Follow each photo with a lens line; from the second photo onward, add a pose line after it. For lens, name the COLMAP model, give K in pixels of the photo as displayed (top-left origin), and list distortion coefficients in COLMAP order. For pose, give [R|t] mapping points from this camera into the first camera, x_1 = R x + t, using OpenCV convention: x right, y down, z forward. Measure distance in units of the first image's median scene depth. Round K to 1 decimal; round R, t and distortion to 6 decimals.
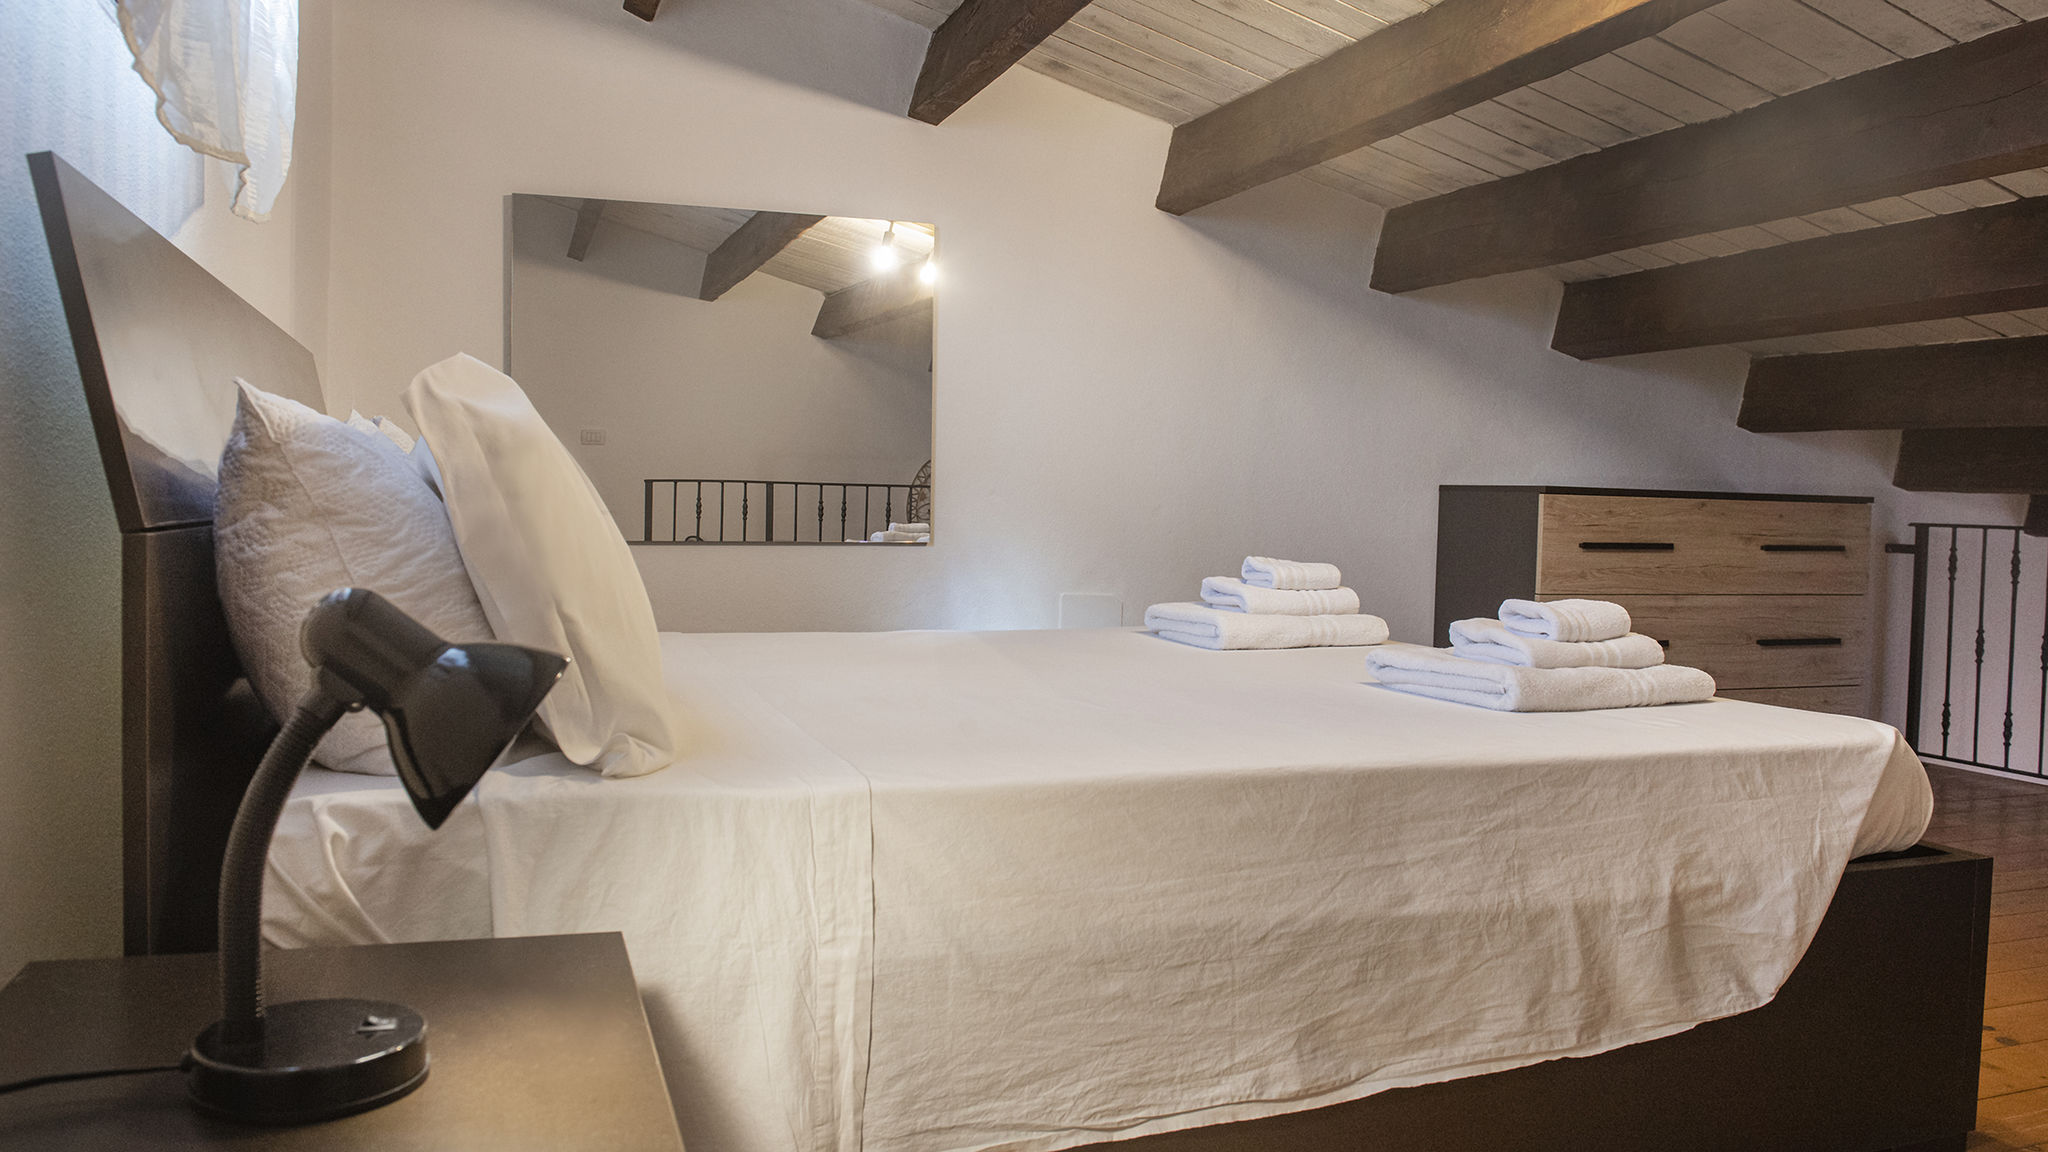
lens RADIAL K [[1543.9, 0, 1024.0], [0, 1543.9, 576.0], [0, 0, 1]] dist [0.003529, -0.001127]
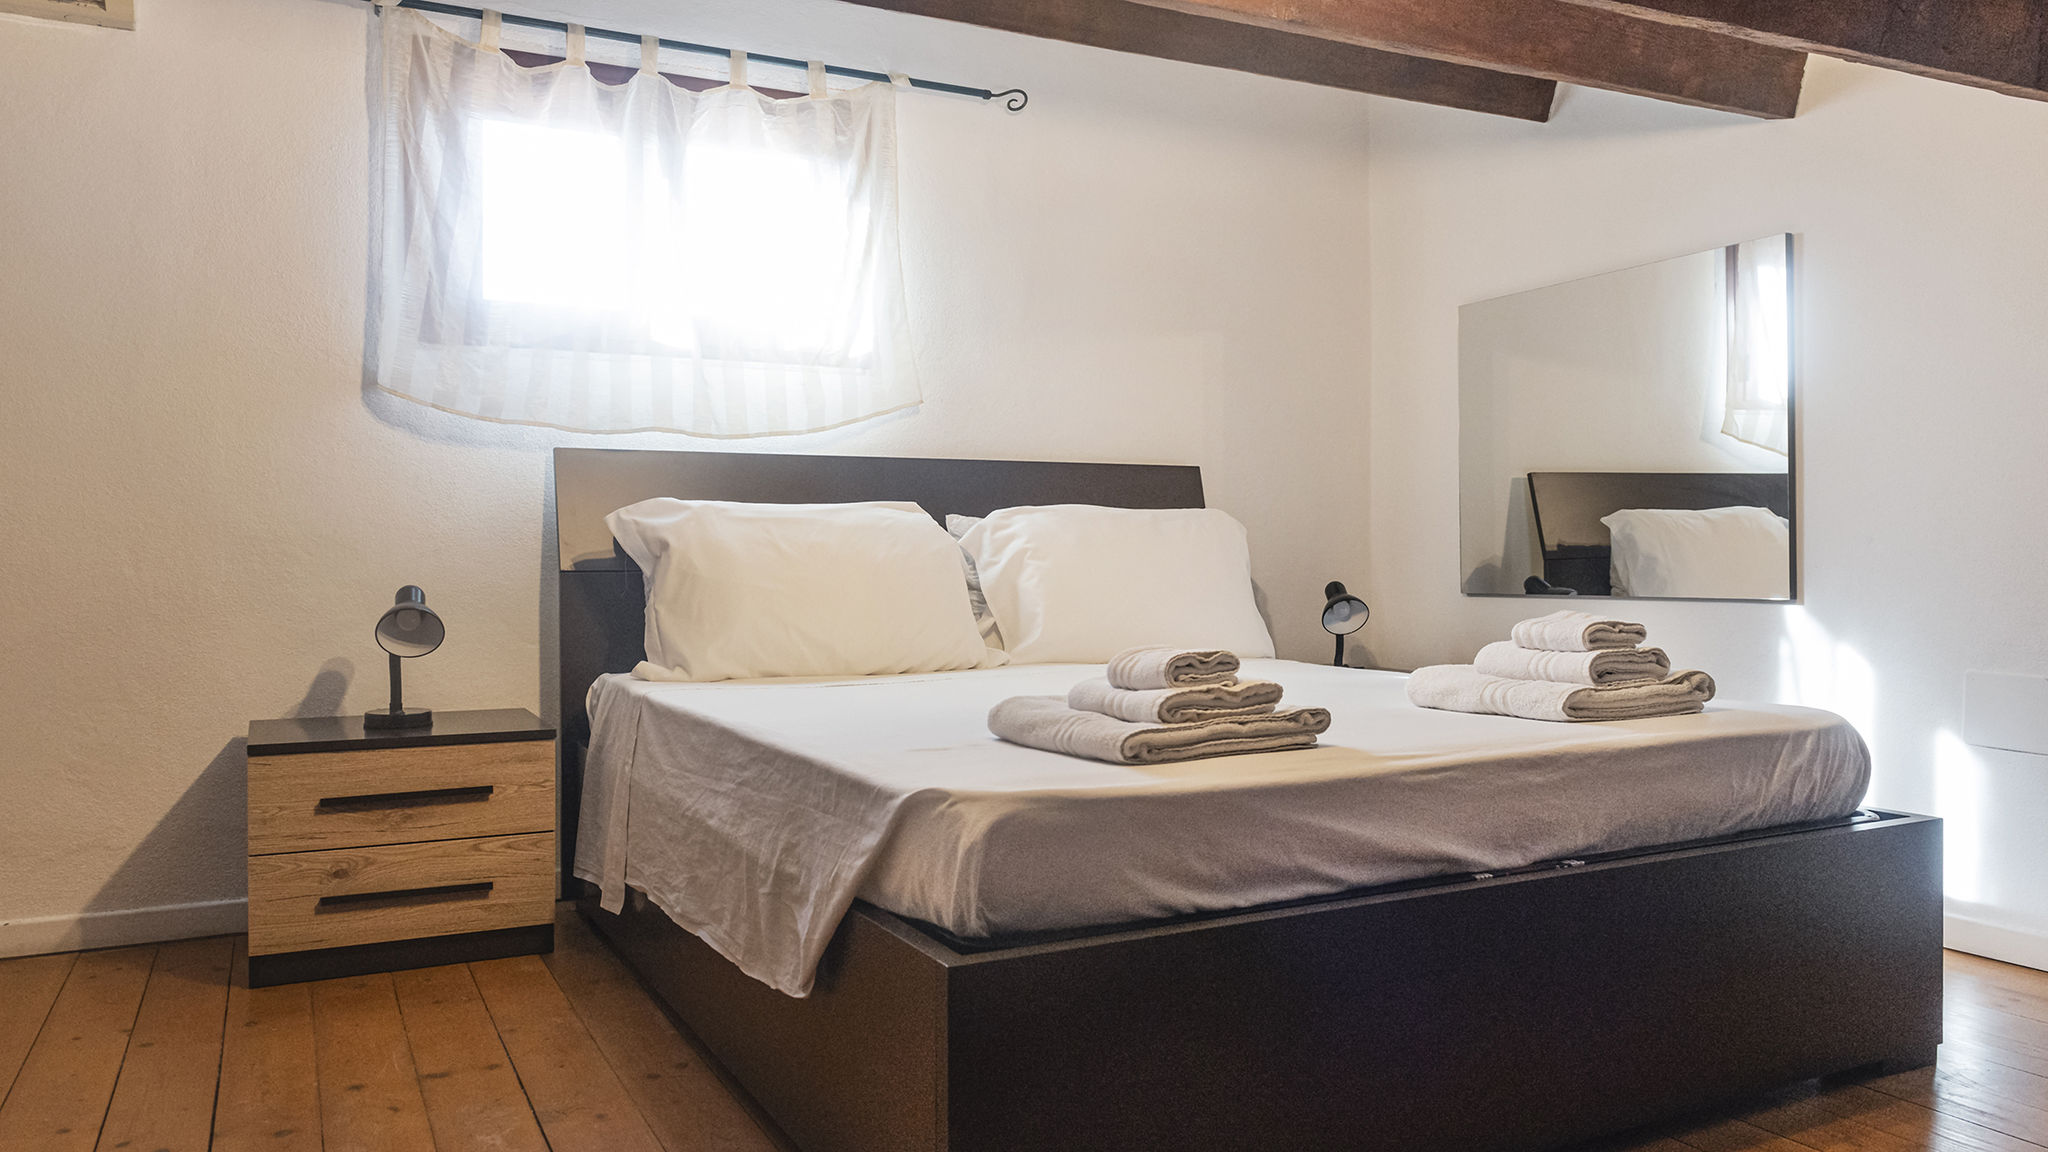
lens RADIAL K [[1543.9, 0, 1024.0], [0, 1543.9, 576.0], [0, 0, 1]] dist [0.003529, -0.001127]
pose [[0.082907, -0.009276, -0.996514, 1.648010], [-0.048615, 0.998729, -0.013341, -0.015437], [0.995371, 0.049551, 0.082350, 1.095399]]
